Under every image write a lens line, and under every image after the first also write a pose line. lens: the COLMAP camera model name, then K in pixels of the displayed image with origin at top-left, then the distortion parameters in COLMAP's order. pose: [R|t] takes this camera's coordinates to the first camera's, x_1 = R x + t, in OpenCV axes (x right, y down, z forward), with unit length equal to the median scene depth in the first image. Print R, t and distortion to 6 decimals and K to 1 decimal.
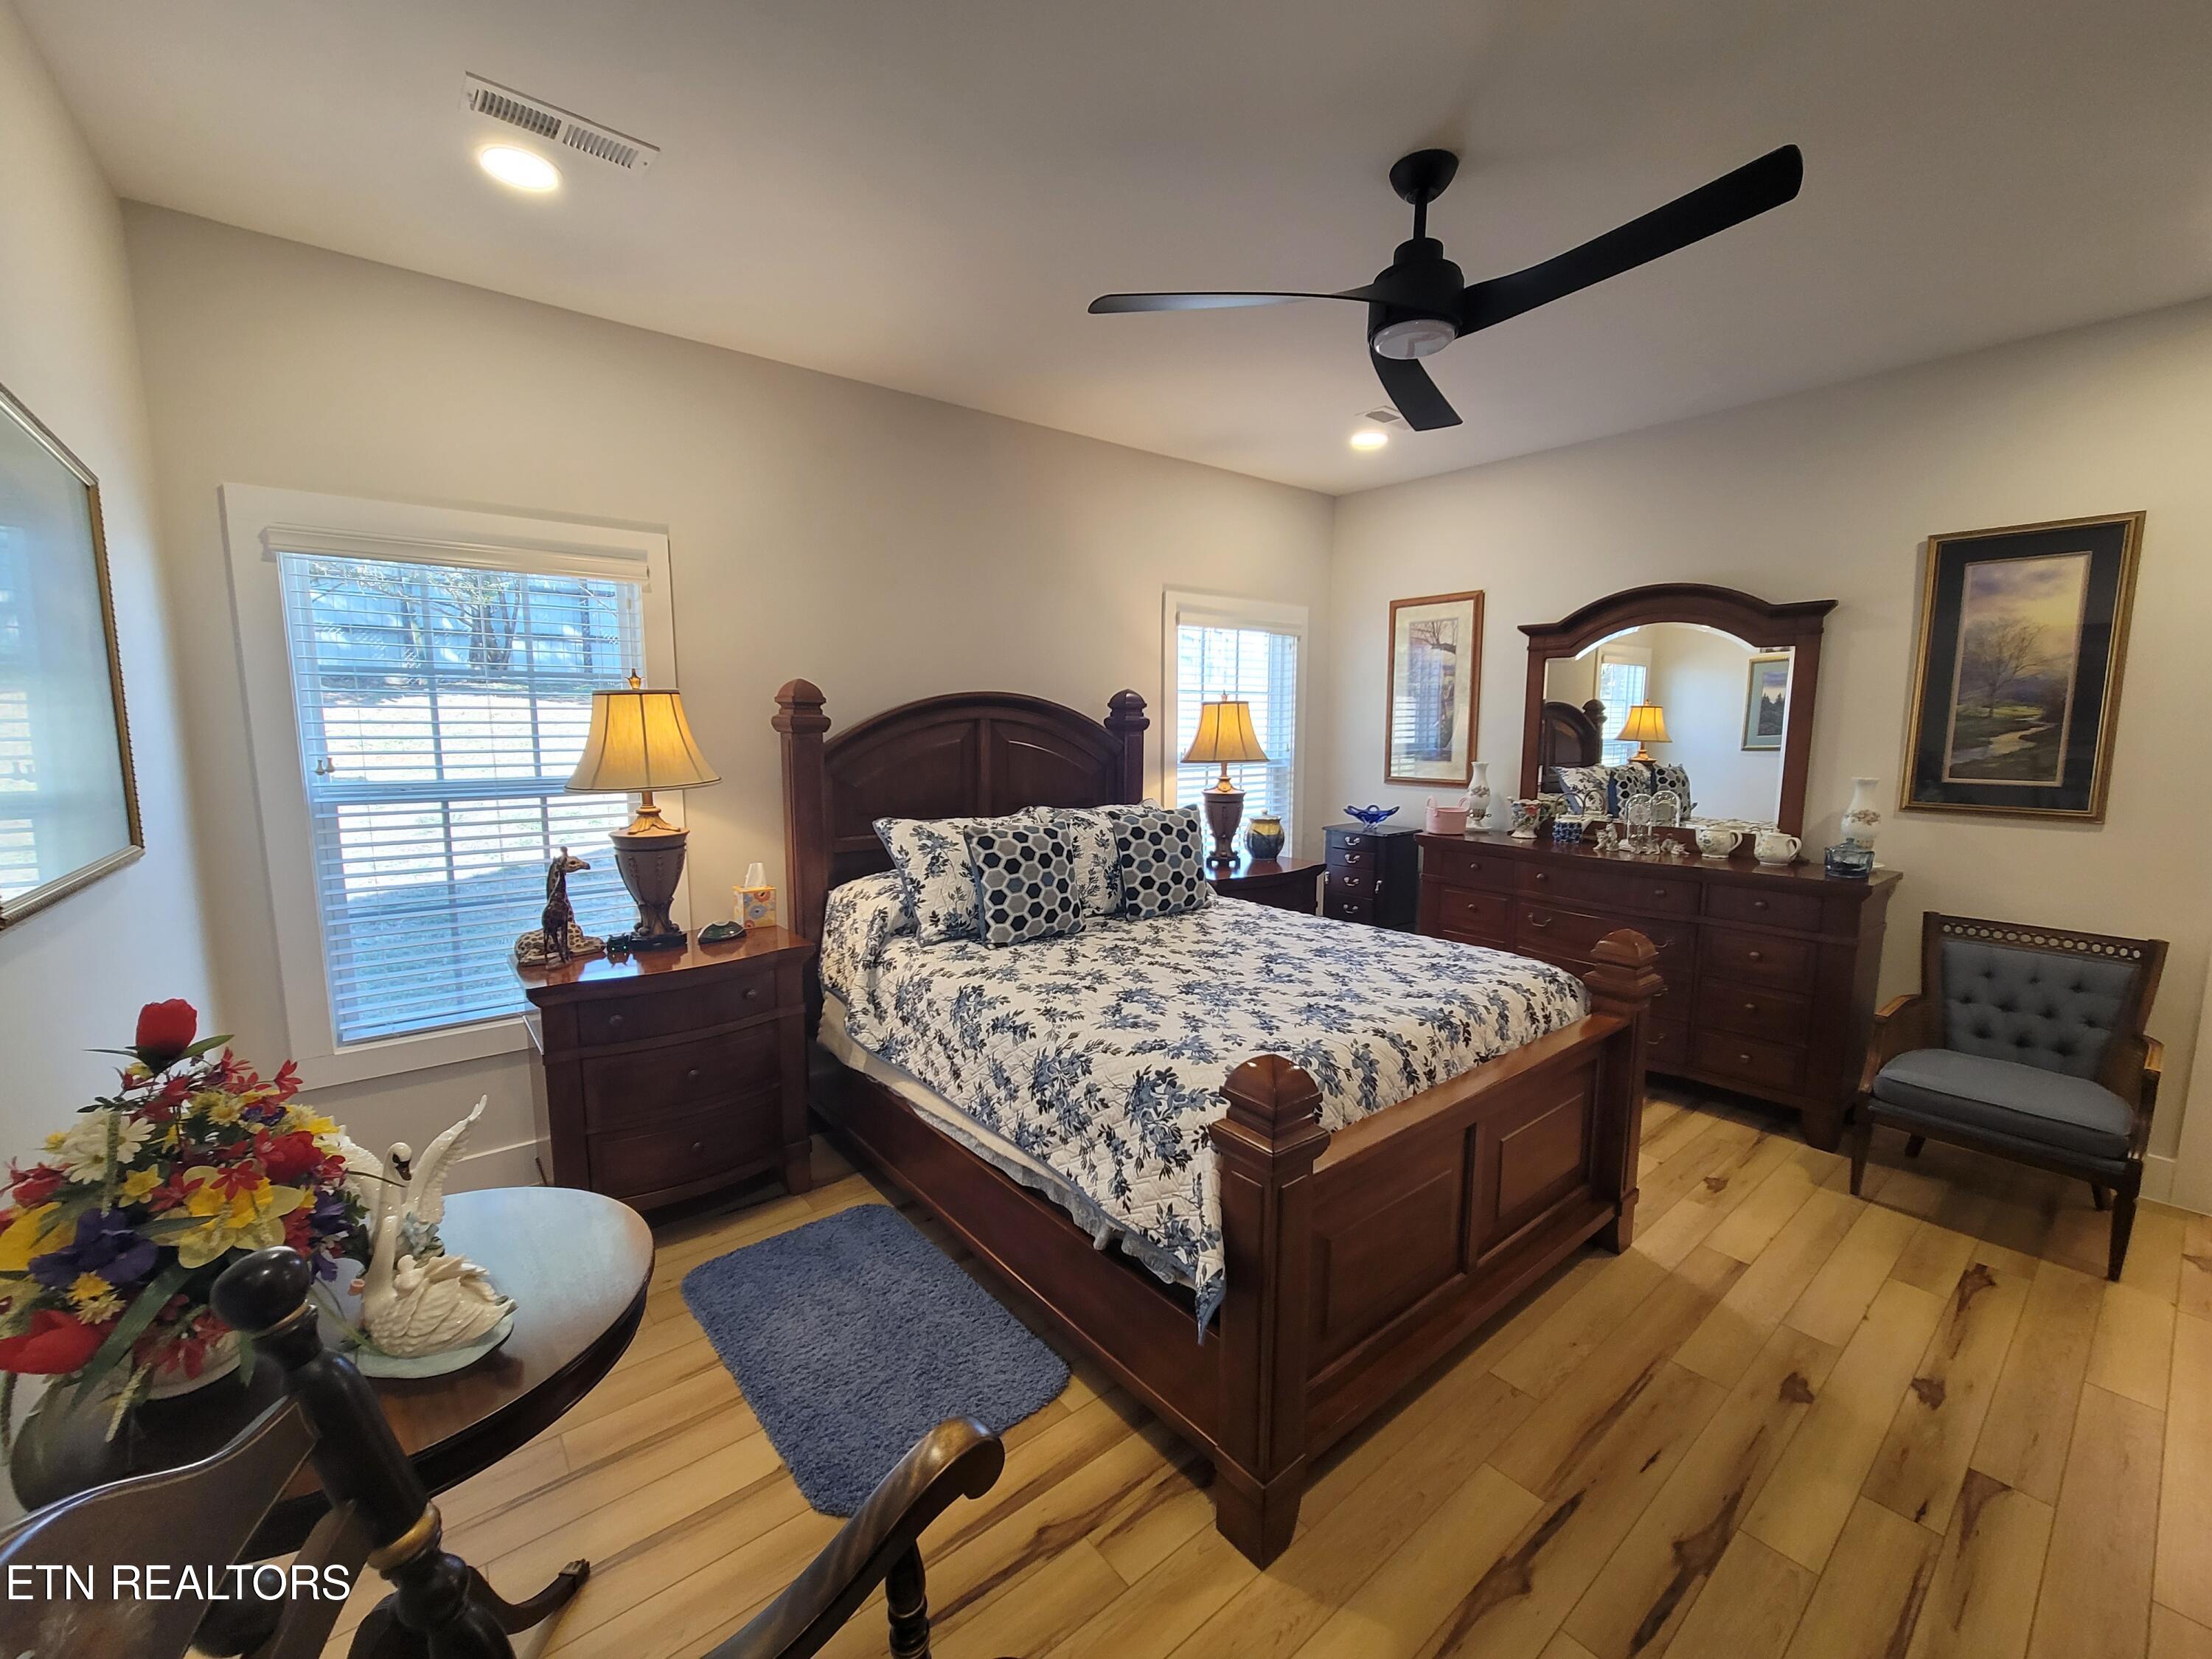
lens RADIAL K [[895.1, 0, 1106.0], [0, 895.1, 829.5], [0, 0, 1]] dist [0.025506, -0.010042]
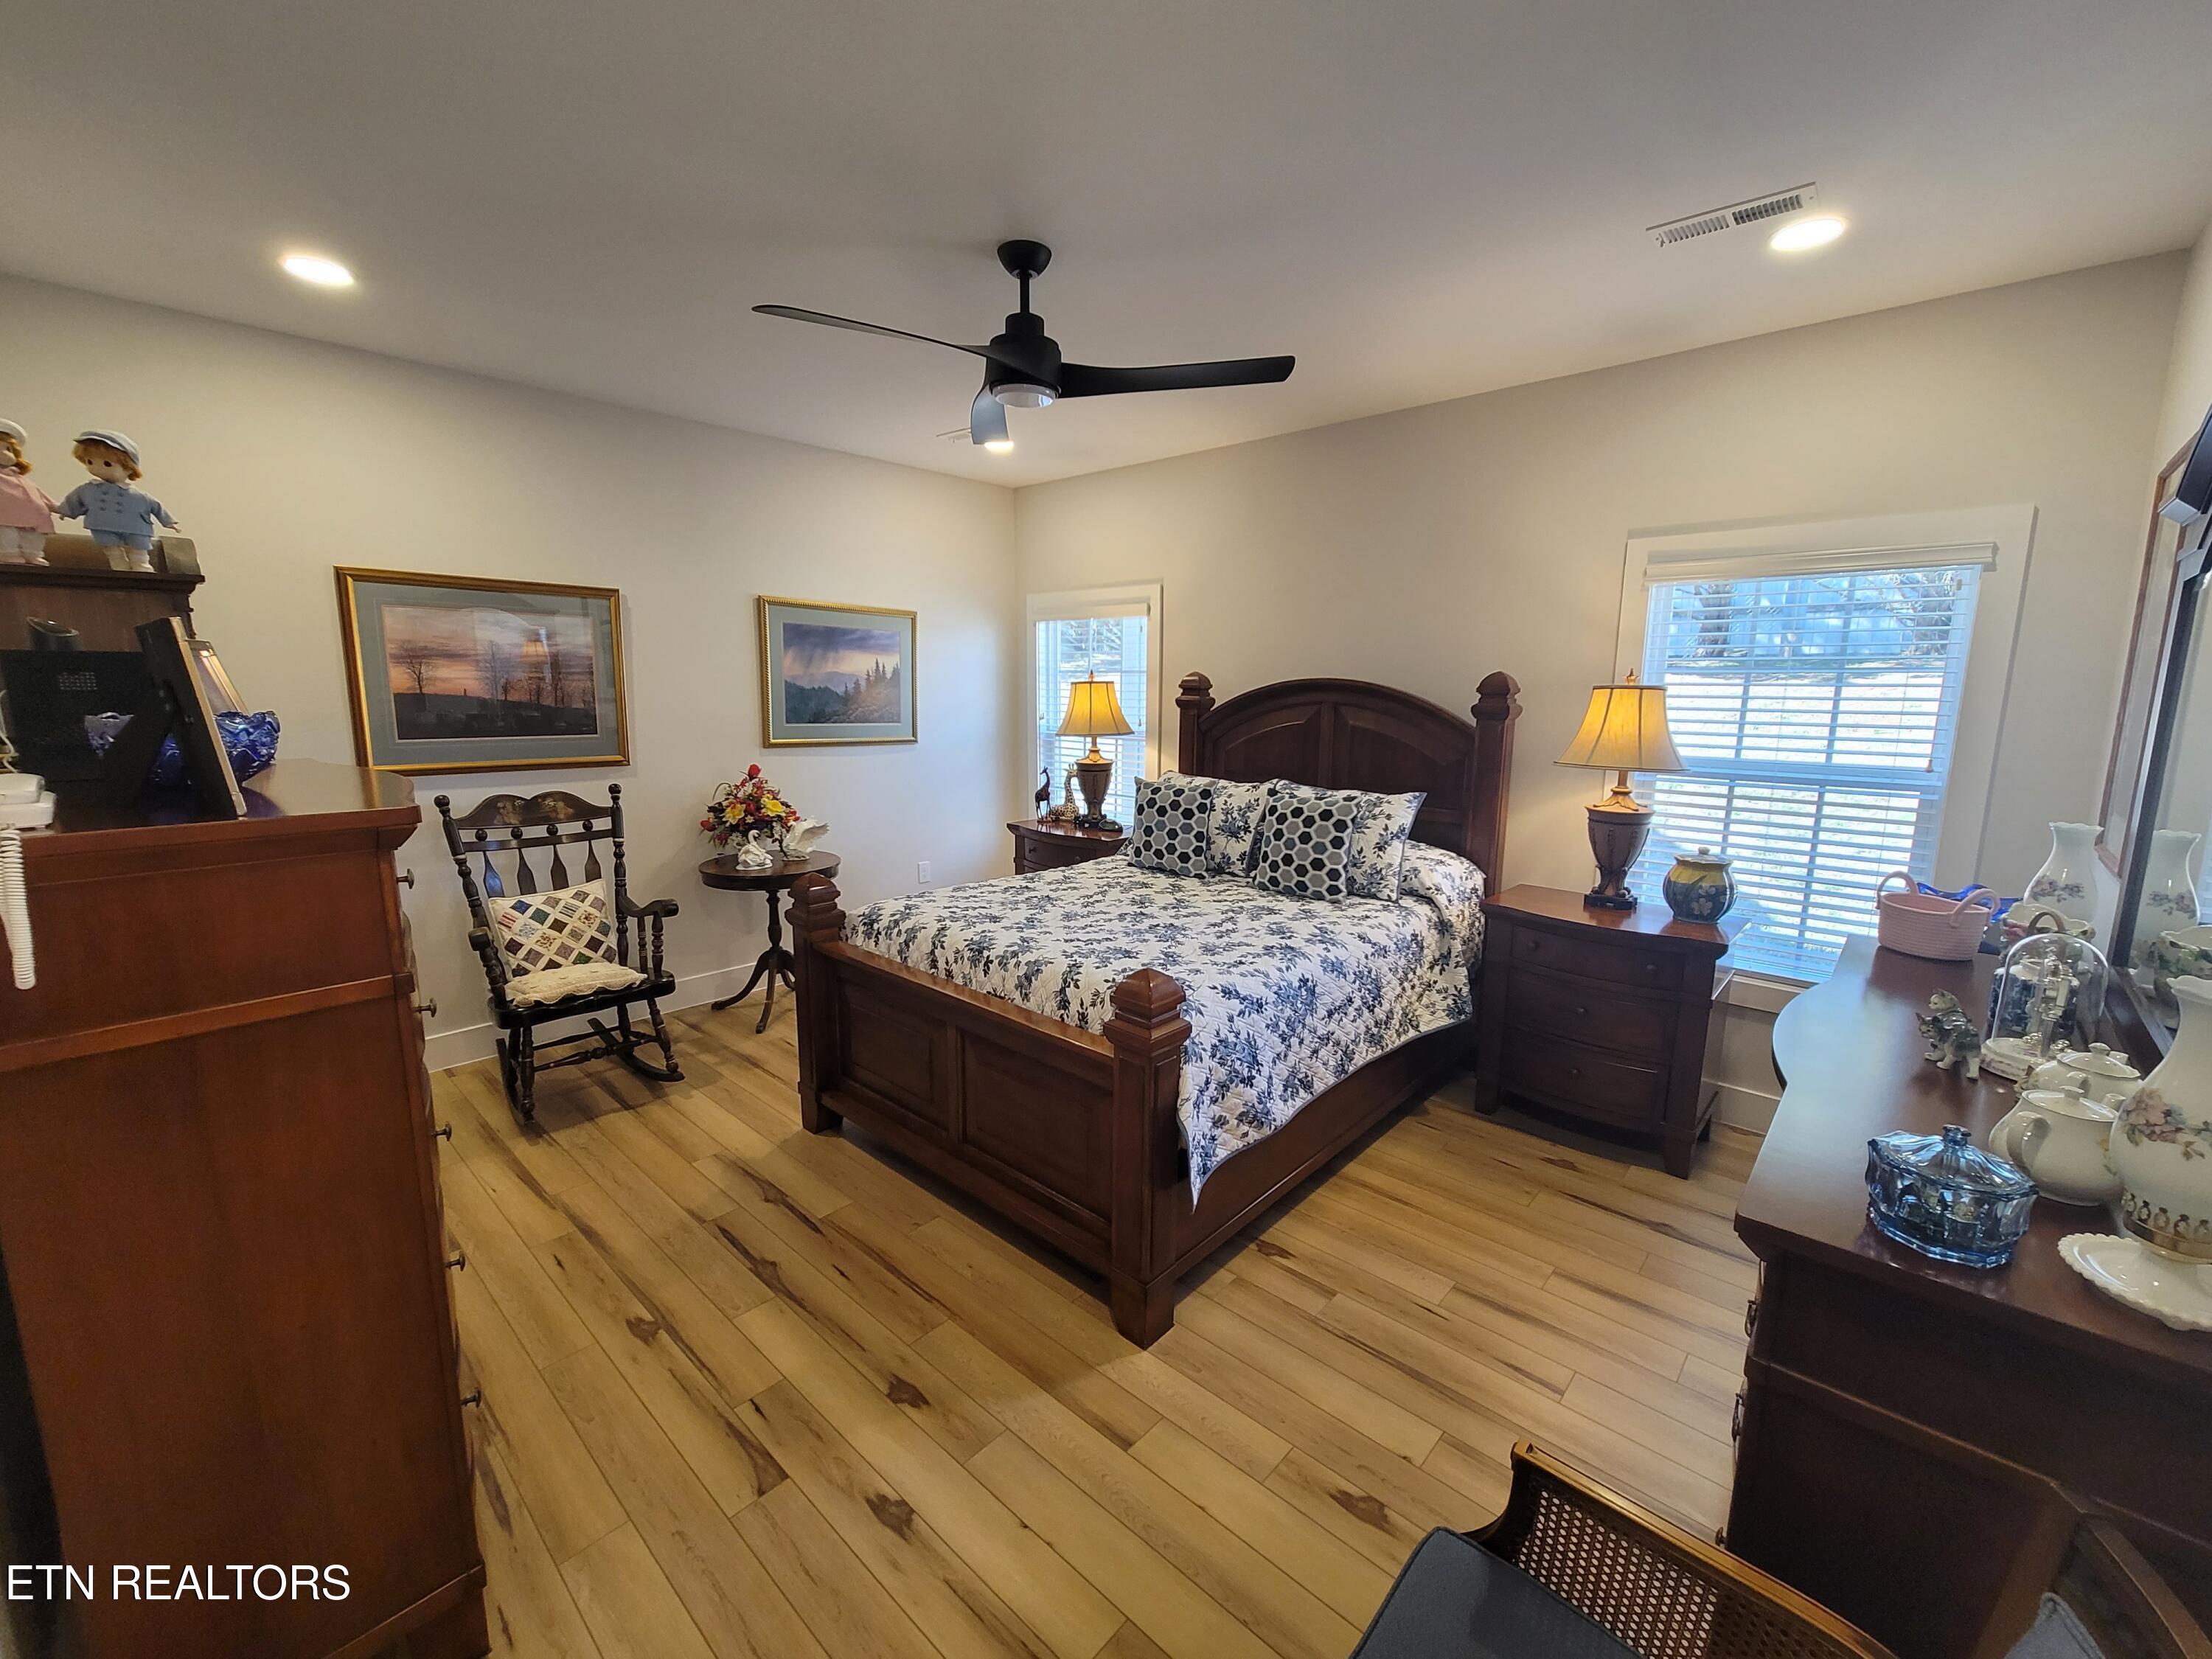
lens RADIAL K [[897.8, 0, 1104.6], [0, 897.8, 833.6], [0, 0, 1]] dist [-0.003441, 0.002125]
pose [[0.145259, 0.161274, -0.976161, 1.368817], [-0.137055, 0.980393, 0.141578, -0.120408], [0.979855, 0.113223, 0.164515, 0.819532]]
